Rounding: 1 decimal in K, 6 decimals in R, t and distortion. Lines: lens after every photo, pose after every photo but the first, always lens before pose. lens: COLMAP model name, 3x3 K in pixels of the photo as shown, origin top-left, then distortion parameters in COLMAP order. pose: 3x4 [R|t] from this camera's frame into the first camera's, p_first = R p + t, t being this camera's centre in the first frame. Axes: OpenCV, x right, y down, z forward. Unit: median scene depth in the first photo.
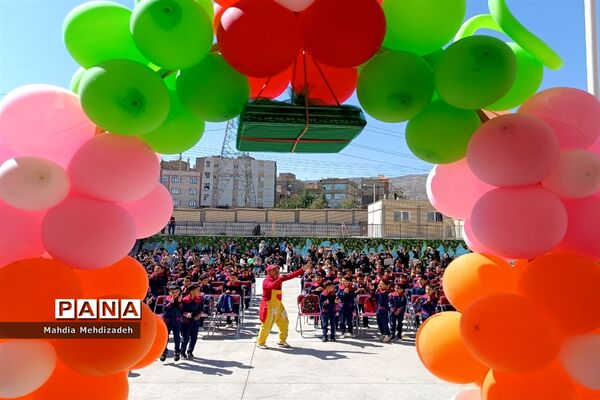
lens RADIAL K [[429.8, 0, 301.7], [0, 429.8, 199.3], [0, 0, 1]] dist [0.034600, -0.038610]
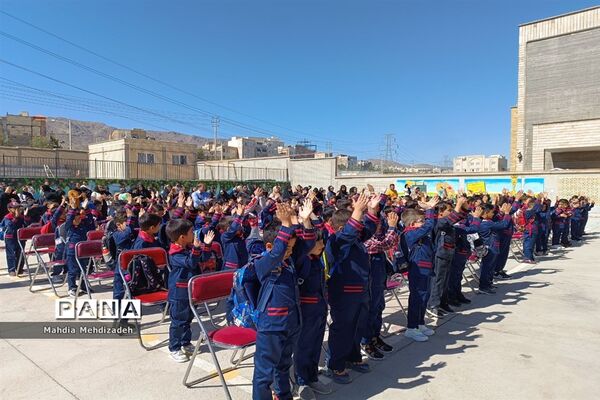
lens RADIAL K [[429.8, 0, 303.8], [0, 429.8, 204.3], [0, 0, 1]] dist [0.034600, -0.038610]
pose [[0.695233, -0.040854, 0.717622, -0.190260], [-0.049713, 0.993260, 0.104708, 0.023911], [-0.717063, -0.108472, 0.688516, 0.134149]]
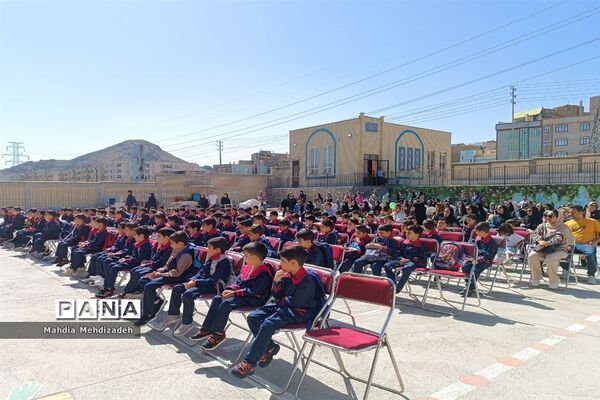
lens RADIAL K [[429.8, 0, 295.1], [0, 429.8, 196.8], [0, 0, 1]] dist [0.034600, -0.038610]
pose [[0.602652, -0.008389, -0.797960, 0.195857], [0.072951, 0.996337, 0.044621, 0.031682], [0.794663, -0.085103, 0.601056, 0.166436]]
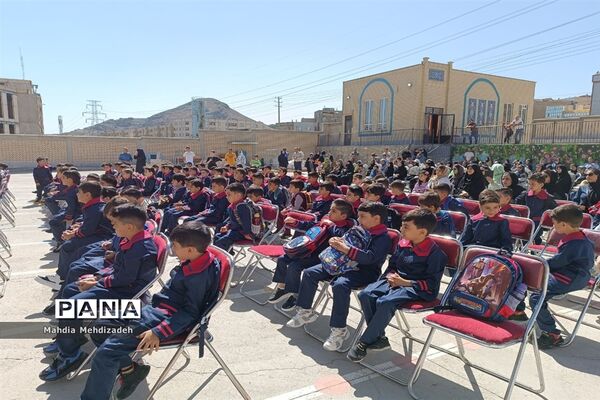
lens RADIAL K [[429.8, 0, 297.1], [0, 429.8, 208.9], [0, 0, 1]] dist [0.034600, -0.038610]
pose [[0.478965, 0.105404, -0.871483, 0.161772], [0.065323, 0.985733, 0.155124, 0.037845], [0.875400, -0.131227, 0.465246, 0.226363]]
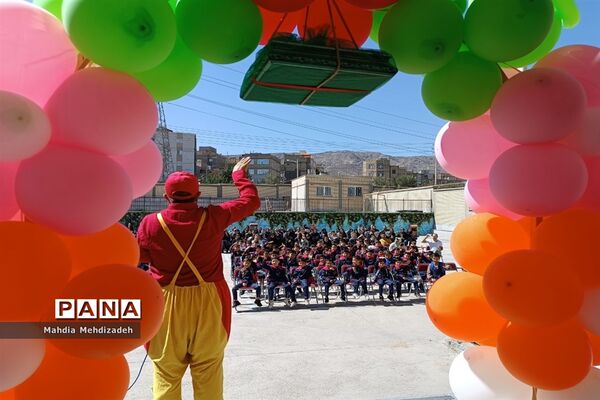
lens RADIAL K [[429.8, 0, 304.2], [0, 429.8, 206.3], [0, 0, 1]] dist [0.034600, -0.038610]
pose [[0.982640, -0.008678, 0.185321, -0.004992], [-0.004984, 0.997310, 0.073126, 0.001010], [-0.185457, -0.072780, 0.979953, 0.002661]]
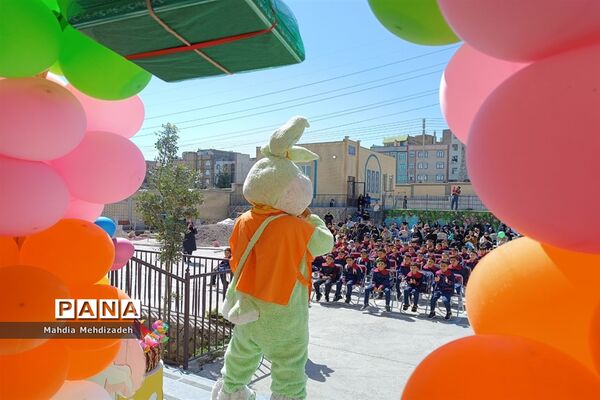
lens RADIAL K [[429.8, 0, 302.9], [0, 429.8, 209.0], [0, 0, 1]] dist [0.034600, -0.038610]
pose [[0.846932, 0.004109, -0.531685, 0.011236], [0.038596, 0.996857, 0.069184, 0.001447], [0.530298, -0.079115, 0.844112, 0.013134]]
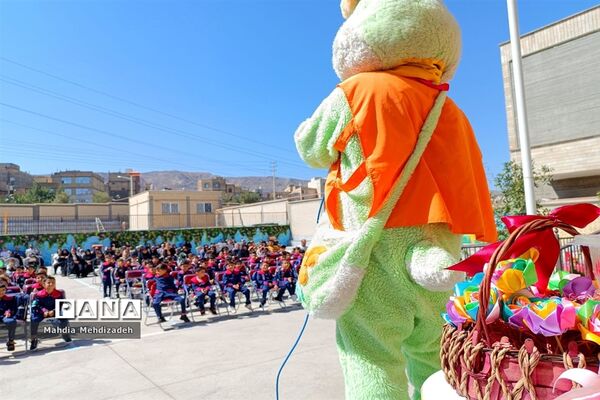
lens RADIAL K [[429.8, 0, 305.4], [0, 429.8, 194.0], [0, 0, 1]] dist [0.034600, -0.038610]
pose [[0.836335, -0.006281, 0.548183, -0.042971], [0.008947, 0.999958, -0.002193, 0.013042], [-0.548146, 0.006738, 0.836355, 0.033224]]
